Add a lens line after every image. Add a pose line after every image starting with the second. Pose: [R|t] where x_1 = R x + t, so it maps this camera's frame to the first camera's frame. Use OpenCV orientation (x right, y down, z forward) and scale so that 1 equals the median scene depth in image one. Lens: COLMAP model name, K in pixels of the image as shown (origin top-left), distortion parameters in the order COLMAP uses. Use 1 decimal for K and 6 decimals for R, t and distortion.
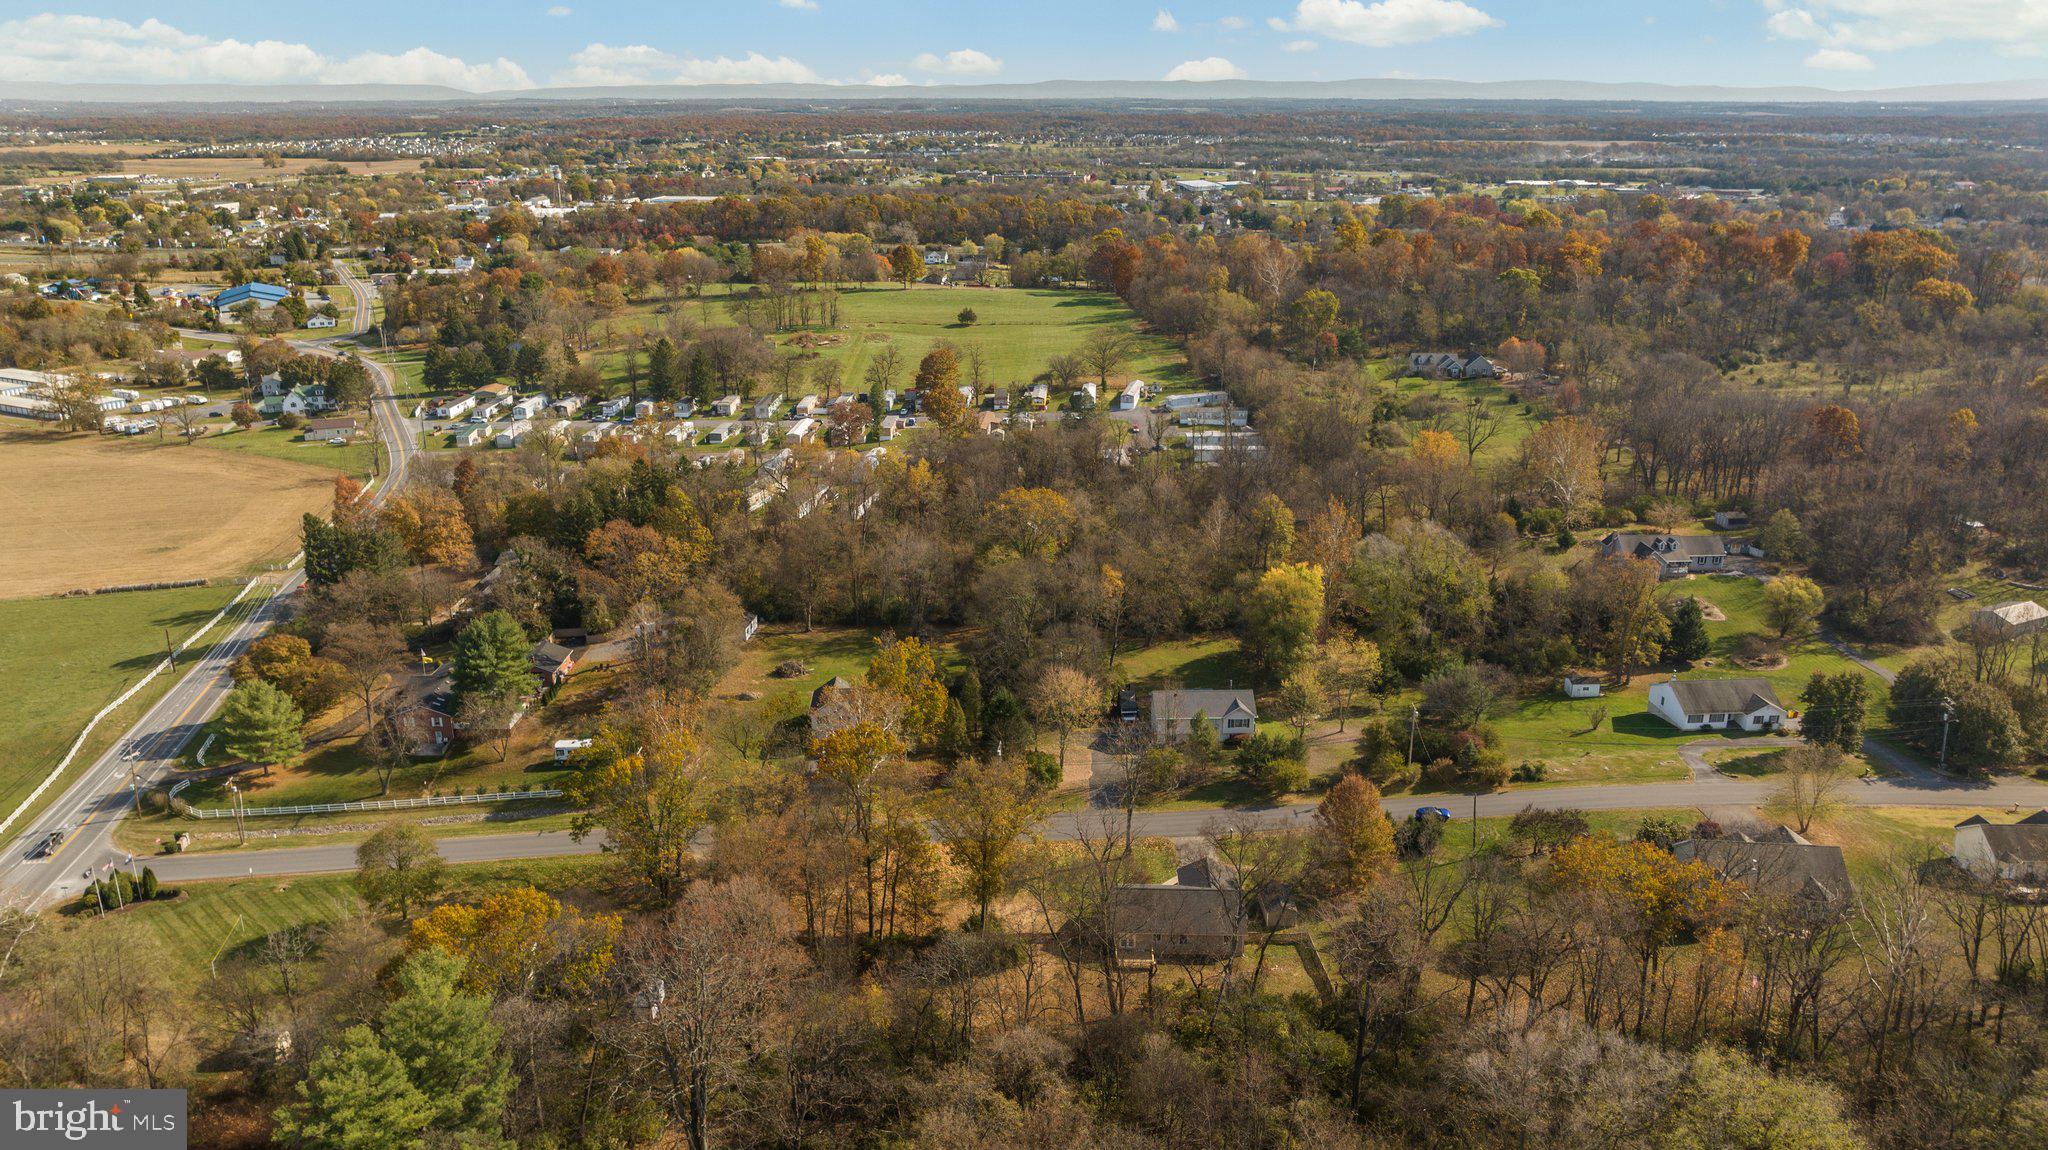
lens RADIAL K [[1452.0, 0, 1024.0], [0, 1452.0, 575.0], [0, 0, 1]] dist [-0.035812, 0.030847]
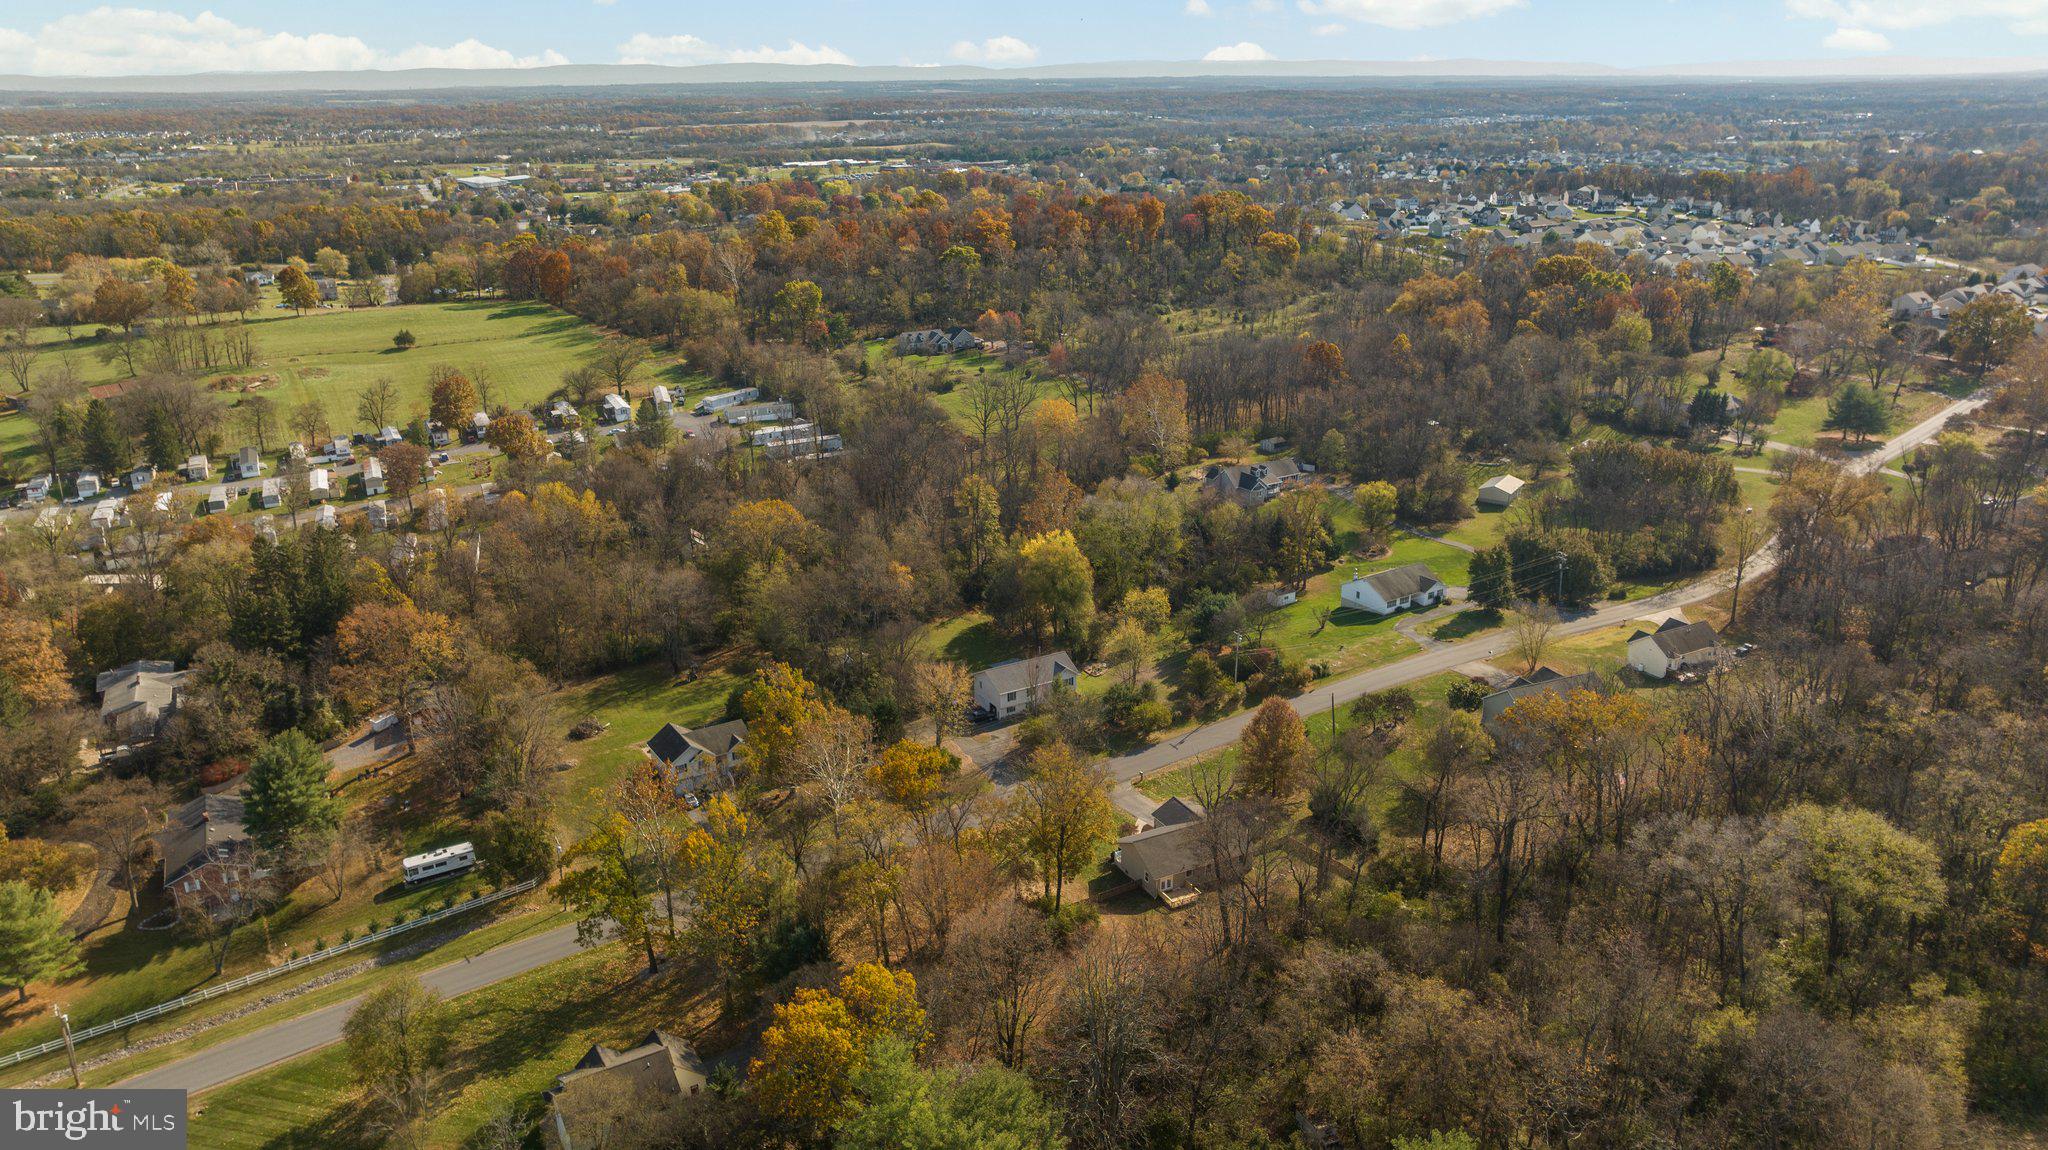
lens RADIAL K [[1429.0, 0, 1024.0], [0, 1429.0, 575.0], [0, 0, 1]] dist [-0.036939, 0.031367]
pose [[0.874835, -0.169182, 0.453917, -0.160026], [0.162799, 0.985211, 0.053440, -0.018235], [-0.456245, 0.027146, 0.889440, 0.026240]]
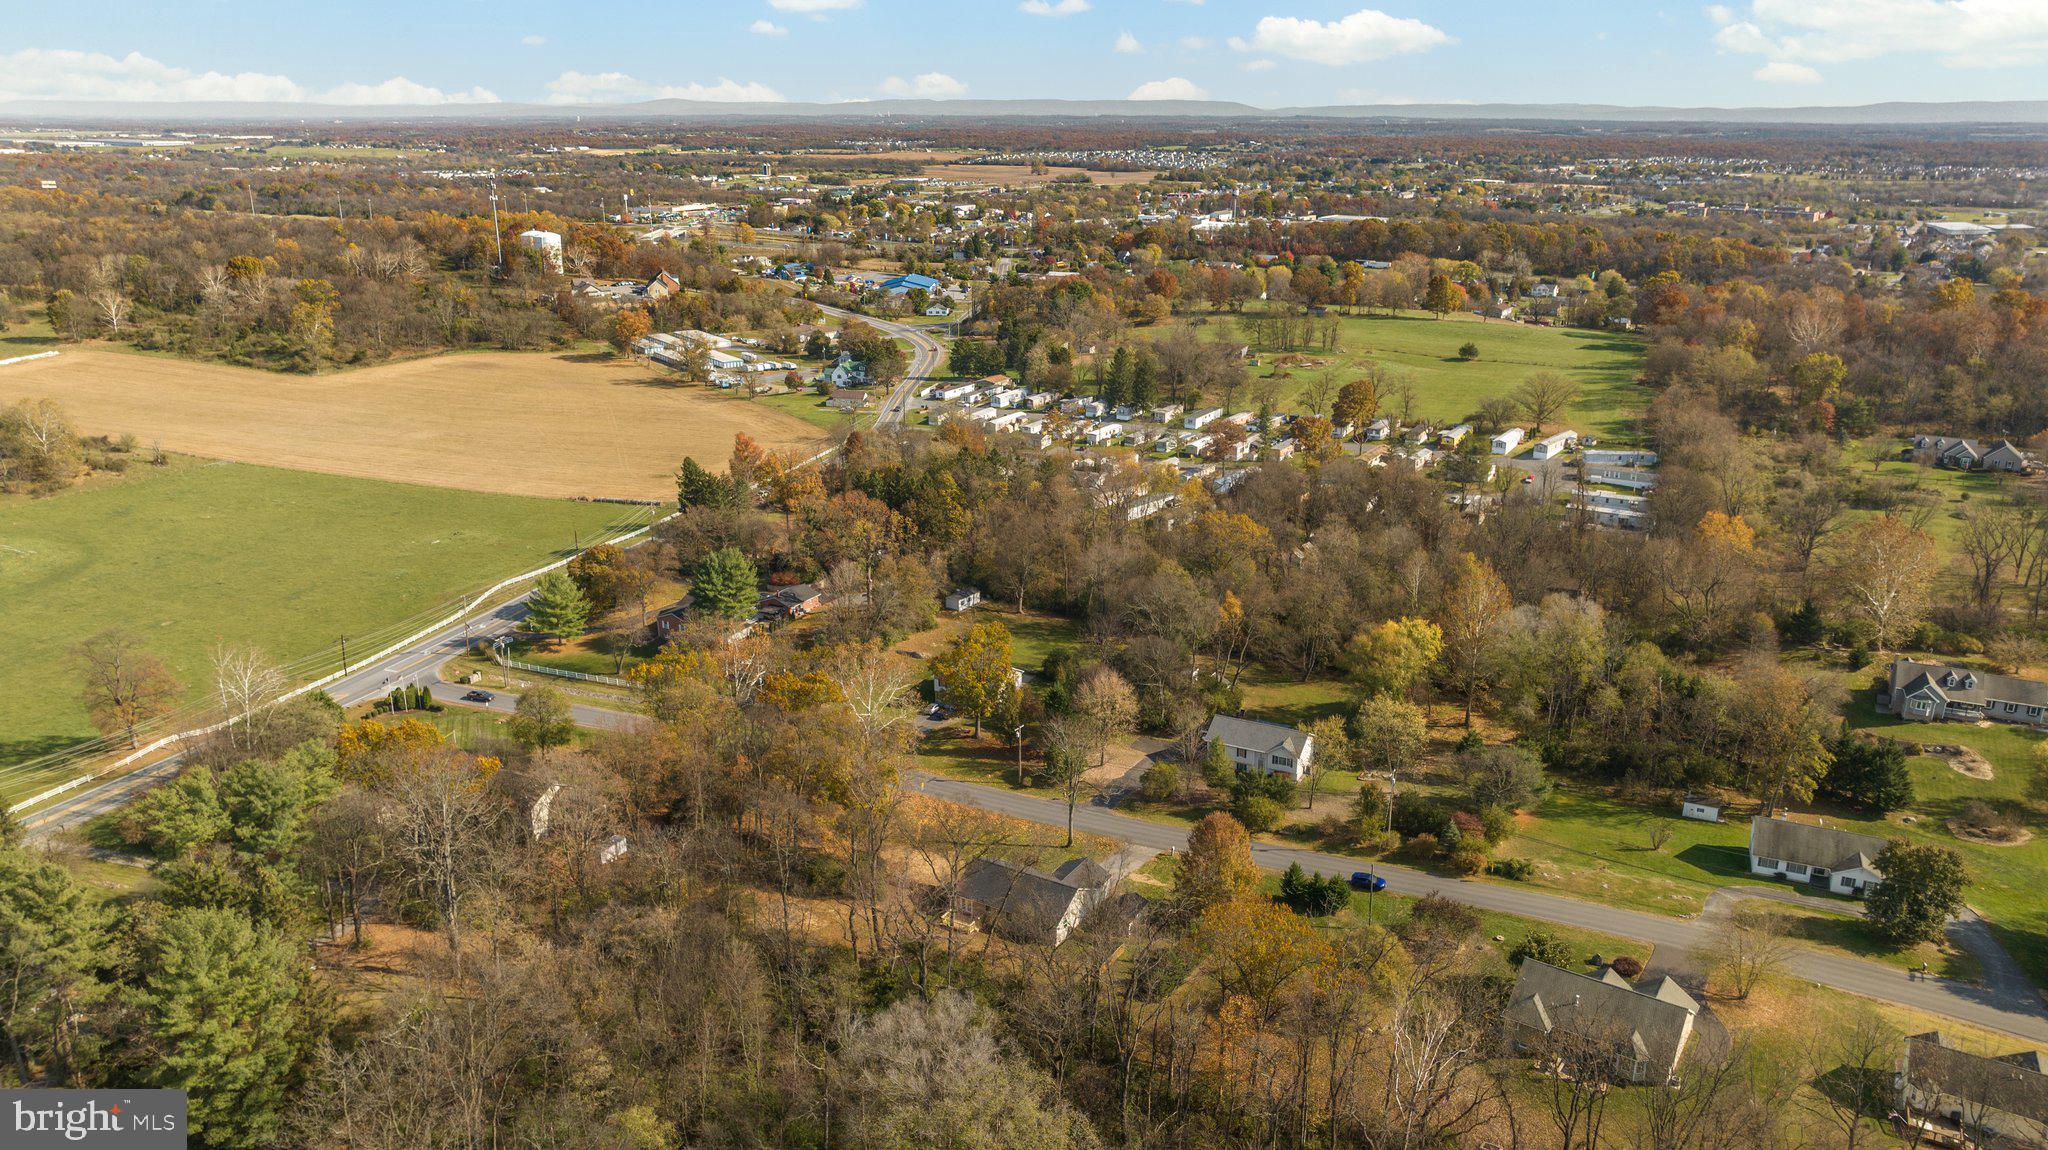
lens RADIAL K [[1429.0, 0, 1024.0], [0, 1429.0, 575.0], [0, 0, 1]] dist [-0.036939, 0.031367]
pose [[0.879251, 0.151003, -0.451793, 0.192127], [-0.154281, 0.987577, 0.029826, -0.013035], [0.450684, 0.043479, 0.891624, 0.009548]]
